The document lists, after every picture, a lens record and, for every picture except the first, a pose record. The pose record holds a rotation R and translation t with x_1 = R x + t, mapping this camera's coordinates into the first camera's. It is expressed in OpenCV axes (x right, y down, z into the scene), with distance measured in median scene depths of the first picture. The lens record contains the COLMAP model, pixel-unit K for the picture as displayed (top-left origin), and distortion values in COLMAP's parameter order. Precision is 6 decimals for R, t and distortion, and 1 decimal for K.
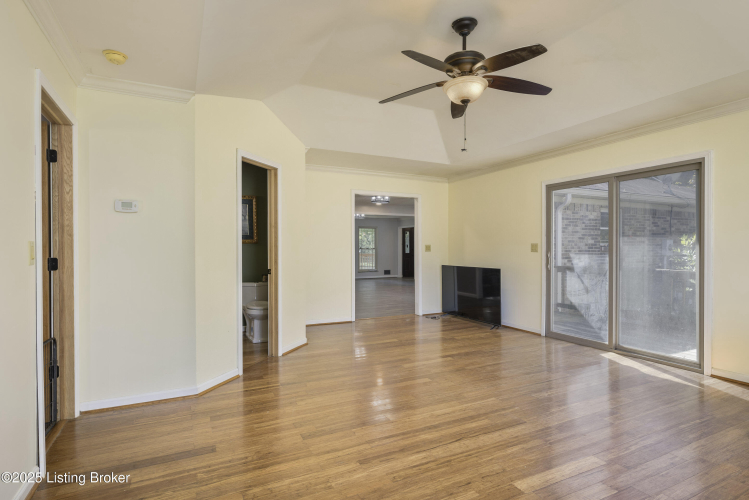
lens RADIAL K [[380.4, 0, 373.9], [0, 380.4, 250.9], [0, 0, 1]] dist [0.006561, 0.000916]
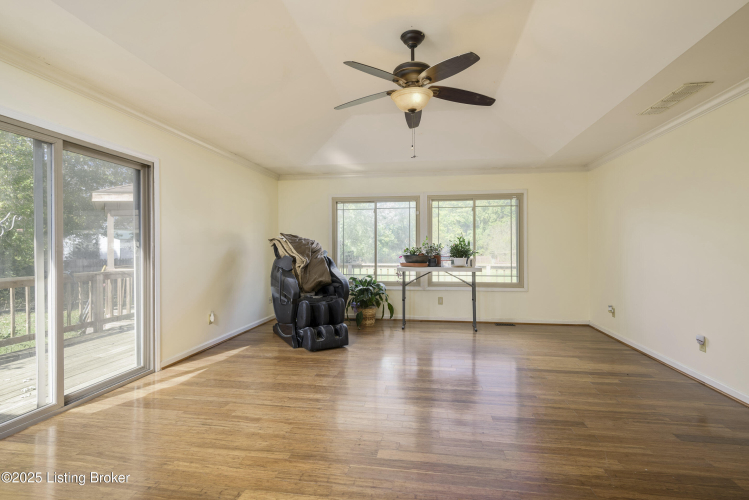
lens RADIAL K [[366.2, 0, 374.3], [0, 366.2, 250.4], [0, 0, 1]] dist [-0.003479, -0.000134]
pose [[-0.817025, 0.004159, 0.576587, -0.218121], [0.005342, 0.999986, 0.000357, -0.005701], [-0.576577, 0.003372, -0.817036, 1.596649]]
